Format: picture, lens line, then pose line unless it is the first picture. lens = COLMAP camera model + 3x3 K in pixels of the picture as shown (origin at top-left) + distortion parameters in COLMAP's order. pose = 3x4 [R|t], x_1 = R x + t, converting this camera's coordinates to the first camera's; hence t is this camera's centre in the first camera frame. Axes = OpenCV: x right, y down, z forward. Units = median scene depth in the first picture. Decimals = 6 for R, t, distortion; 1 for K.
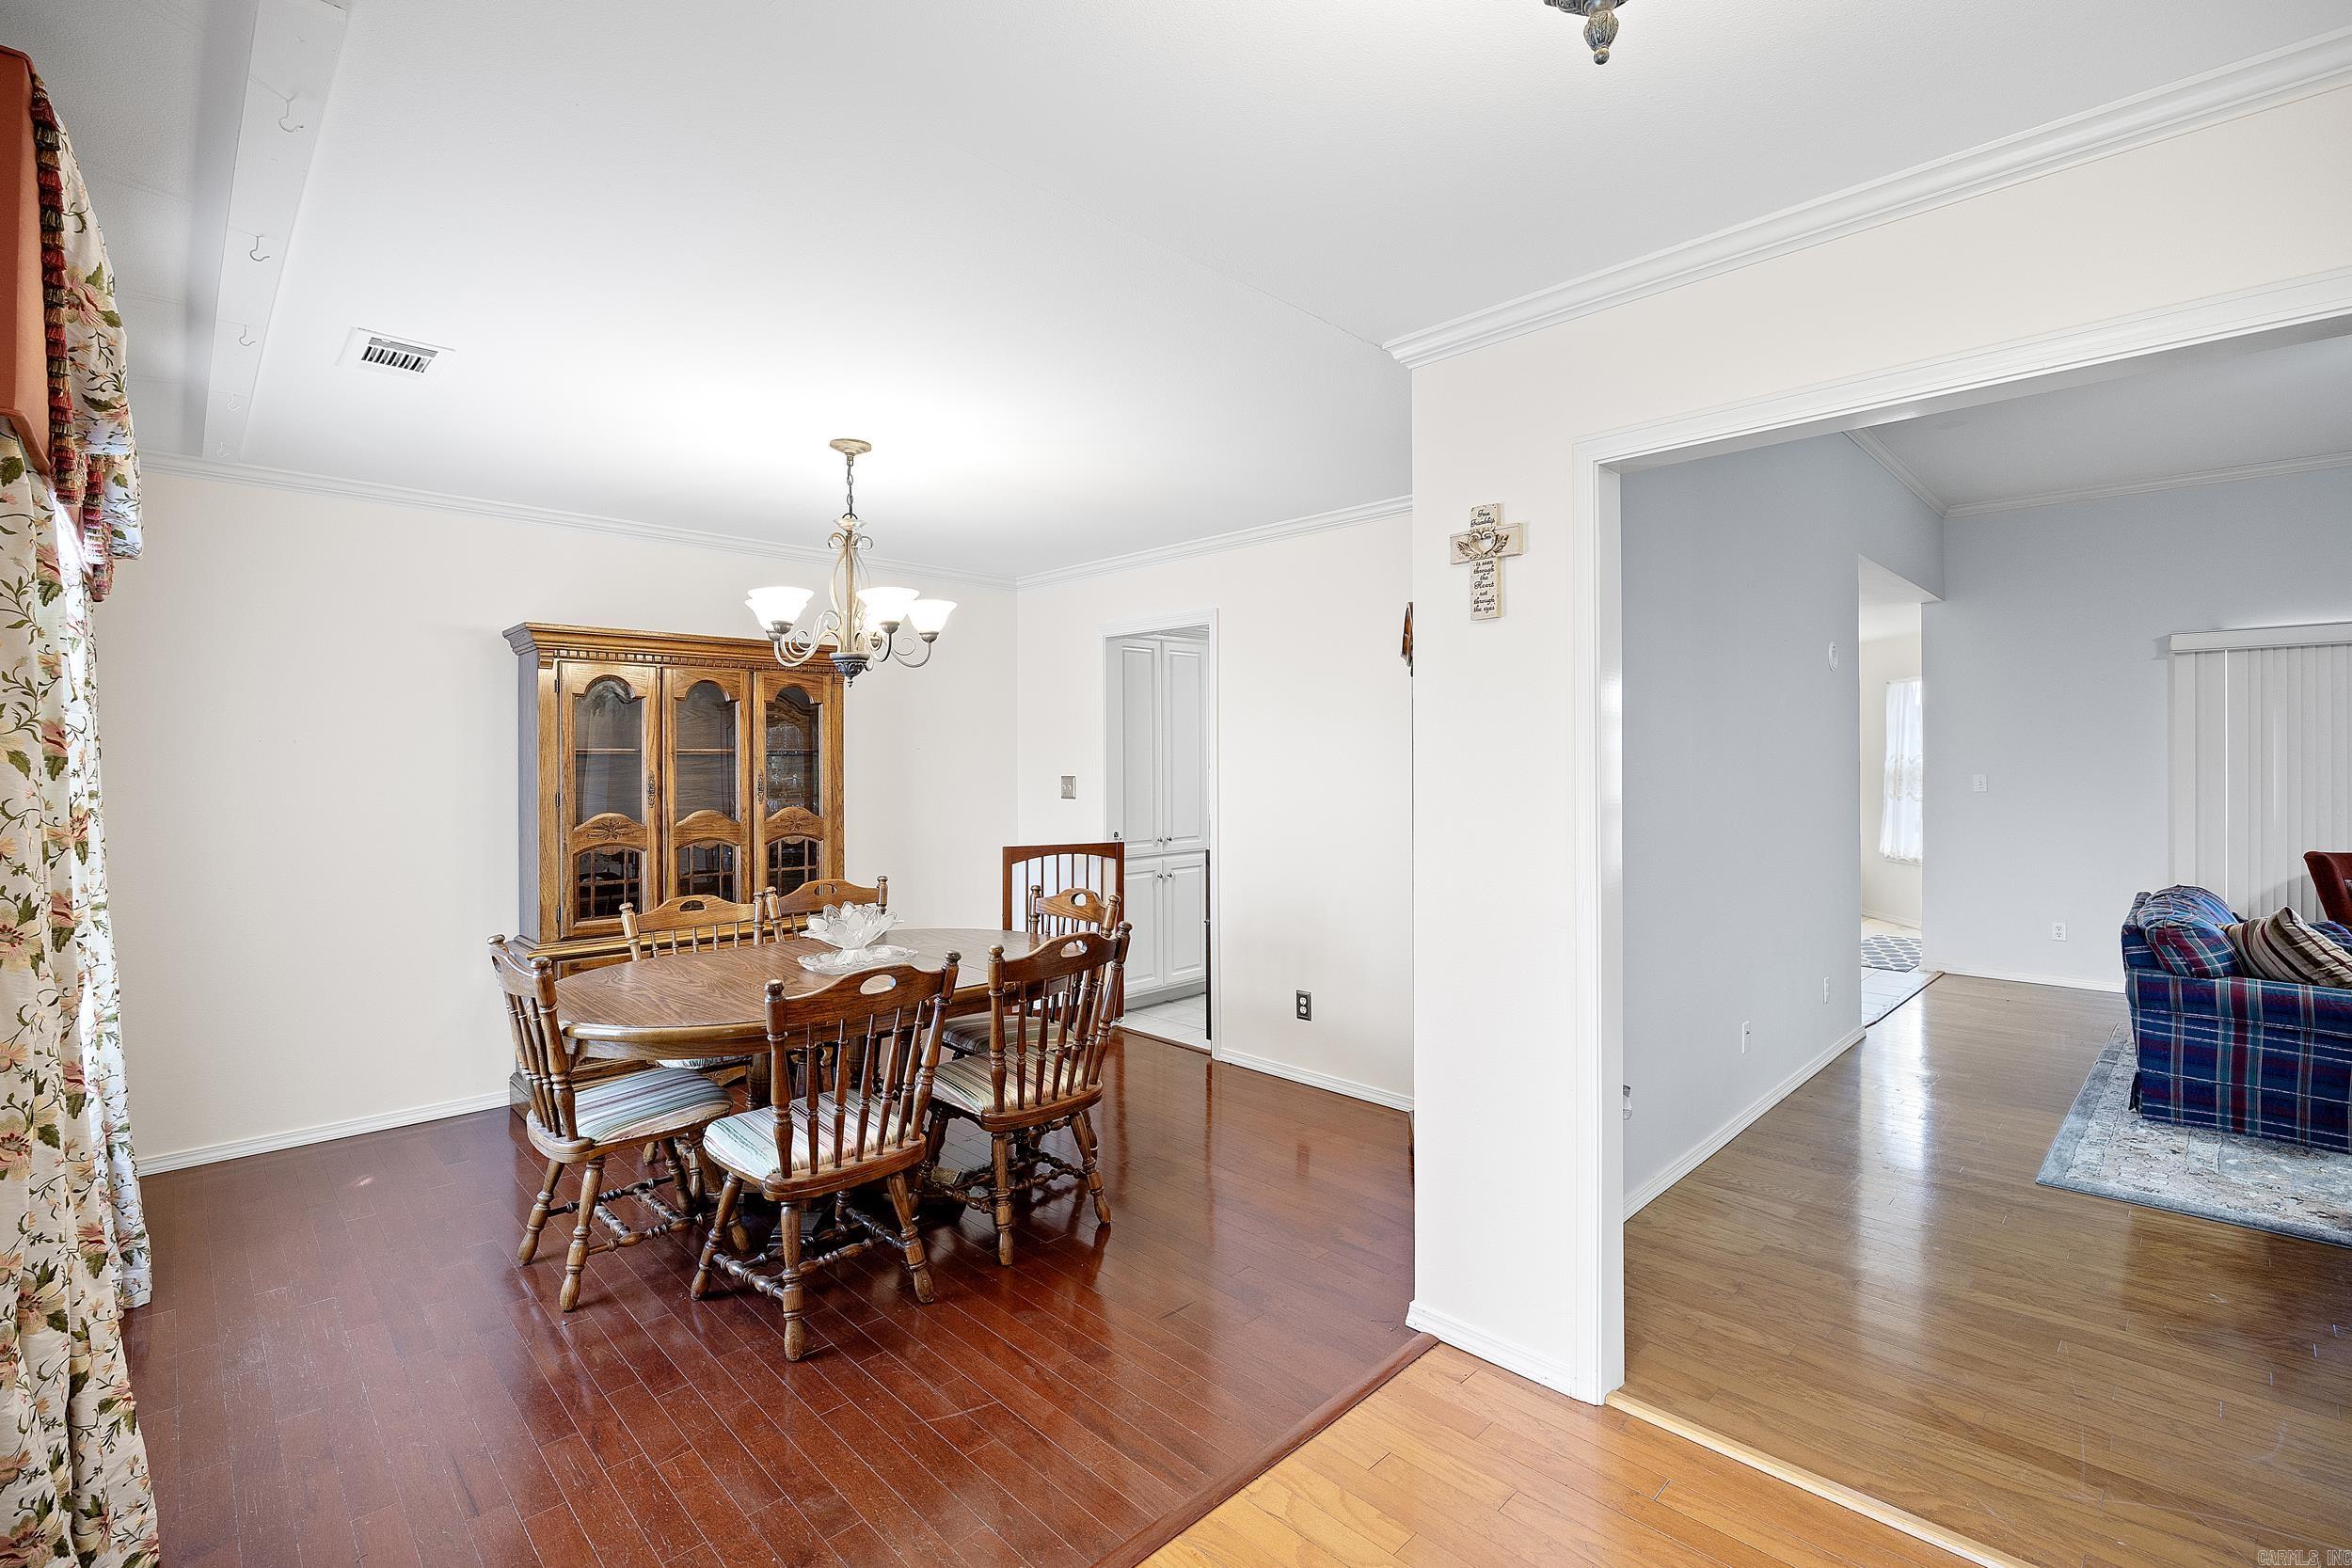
lens RADIAL K [[1068.6, 0, 1173.7], [0, 1068.6, 769.3], [0, 0, 1]] dist [-0.014739, 0.000365]
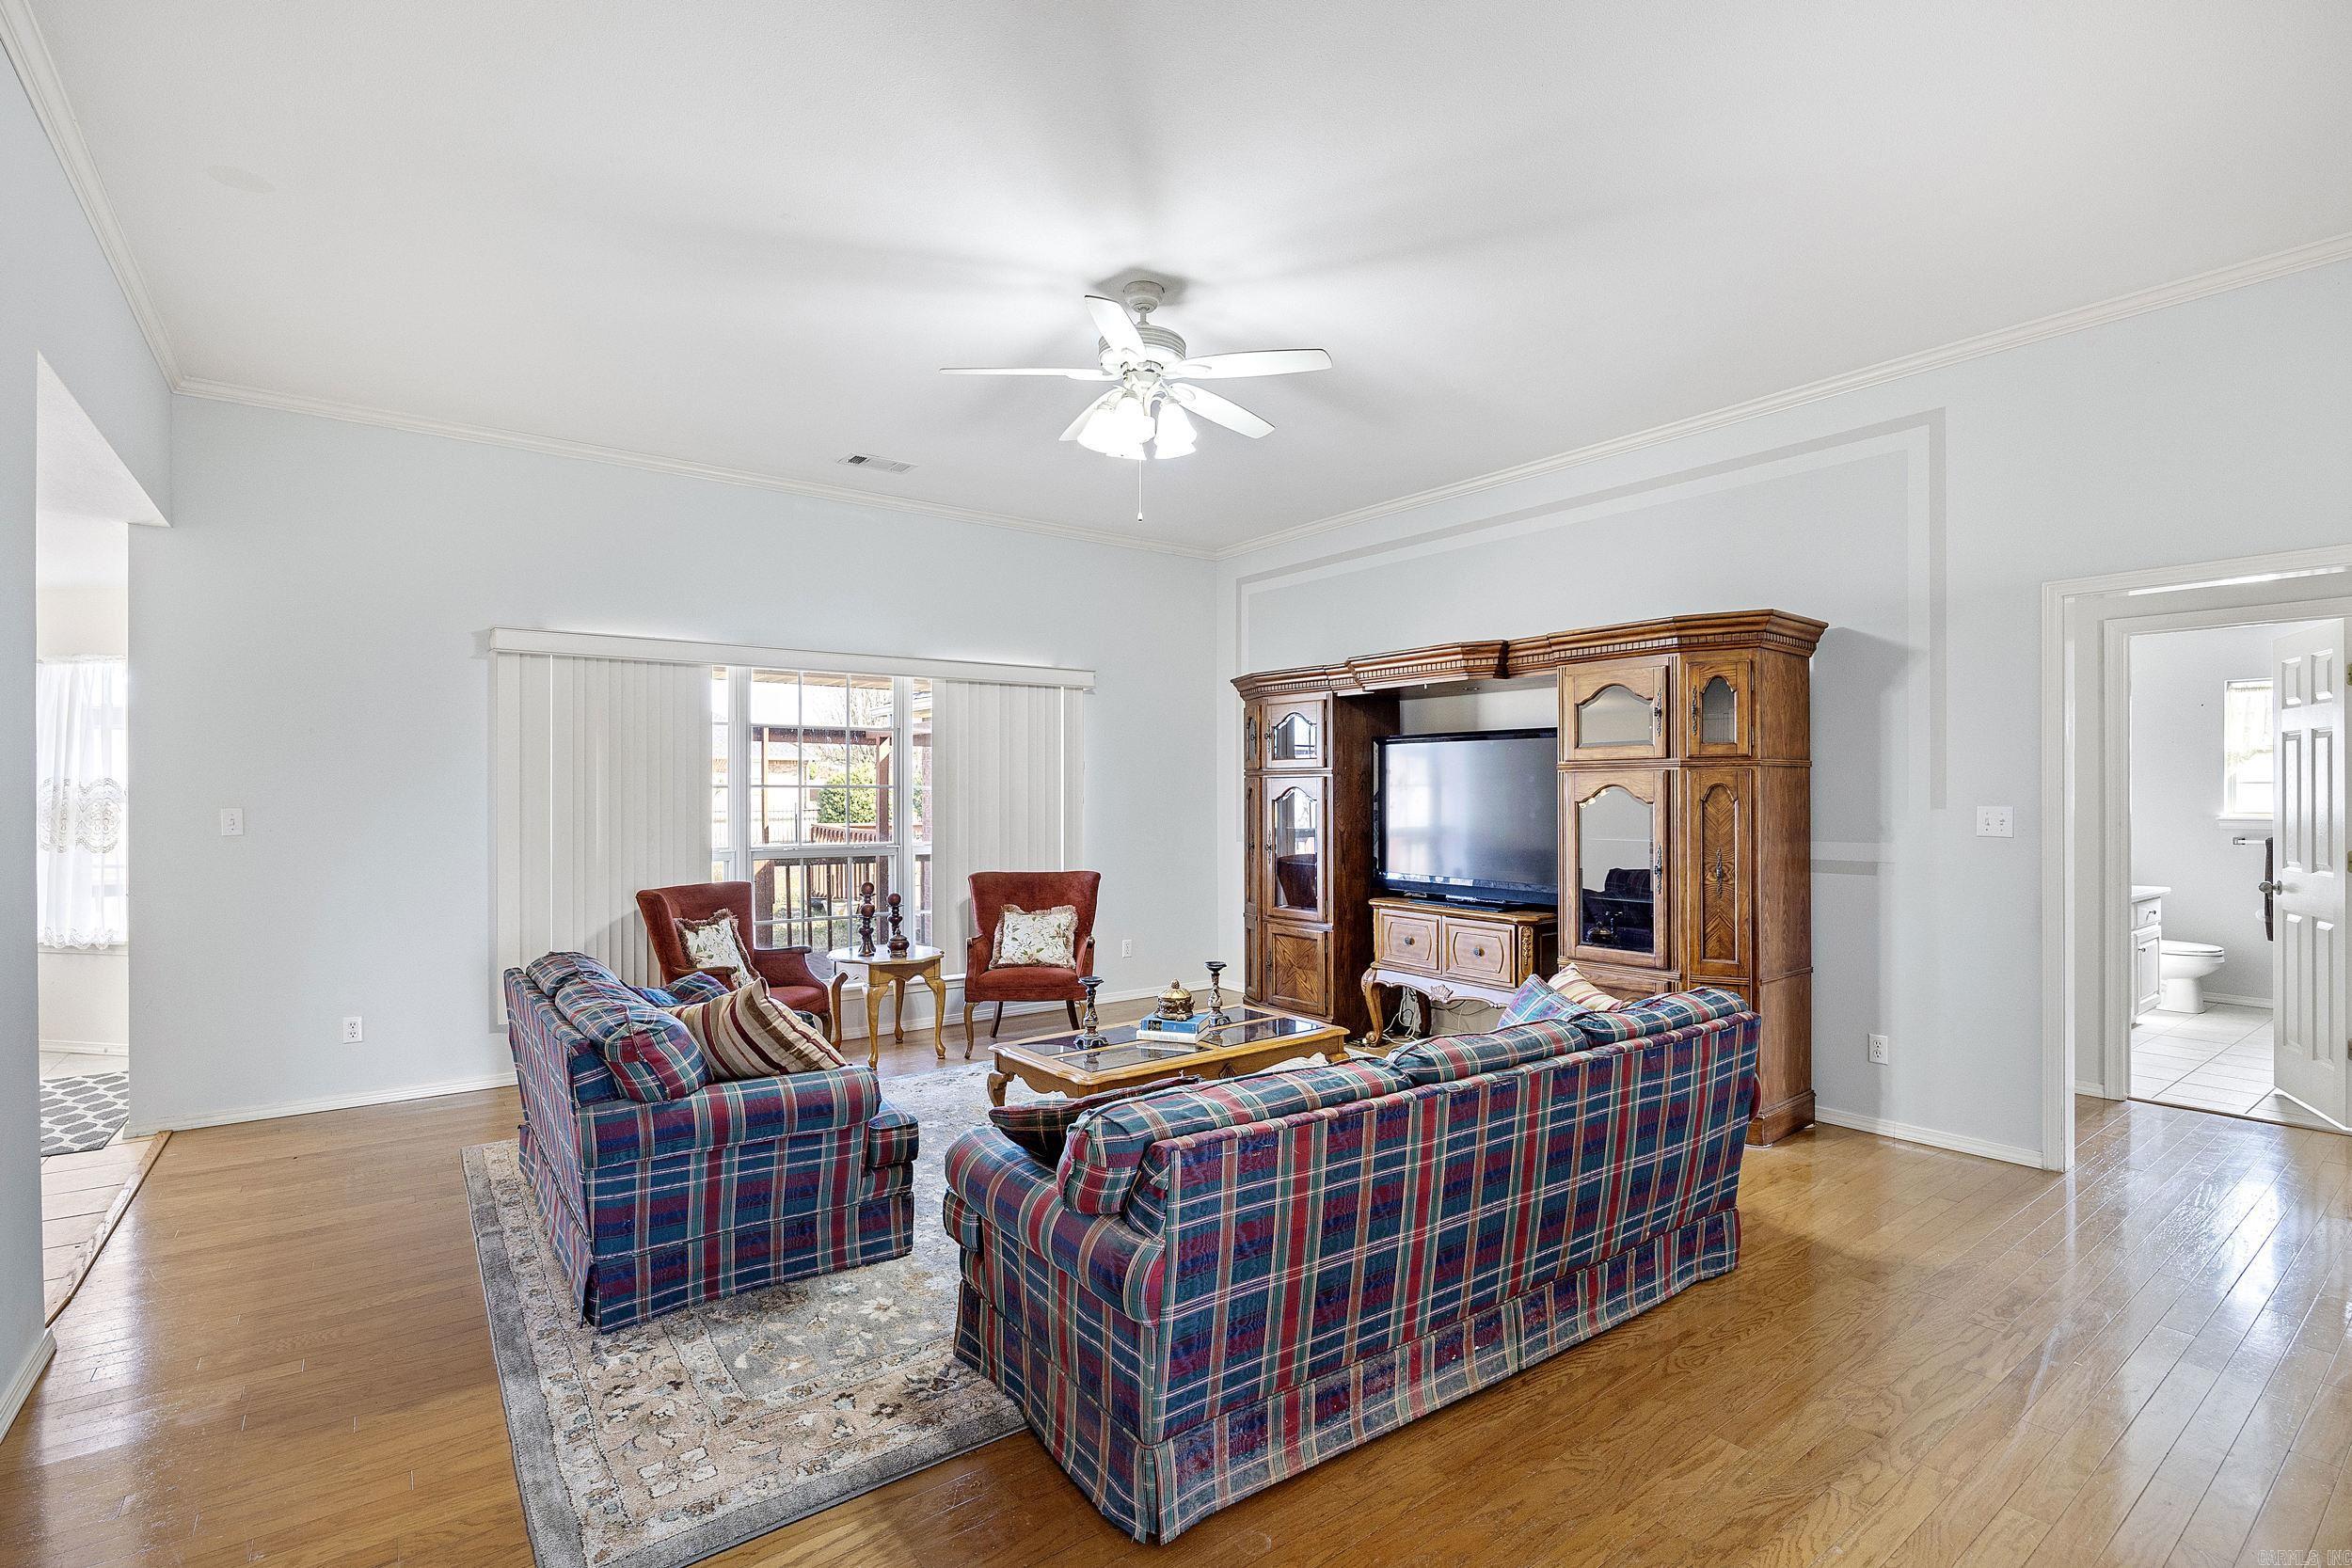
lens RADIAL K [[1068.6, 0, 1172.4], [0, 1068.6, 782.6], [0, 0, 1]] dist [-0.014739, 0.000365]
pose [[0.124762, 0.009276, 0.992143, 0.324736], [0.008355, 0.999911, -0.010400, 0.001156], [-0.992152, 0.009587, 0.124673, 0.589539]]
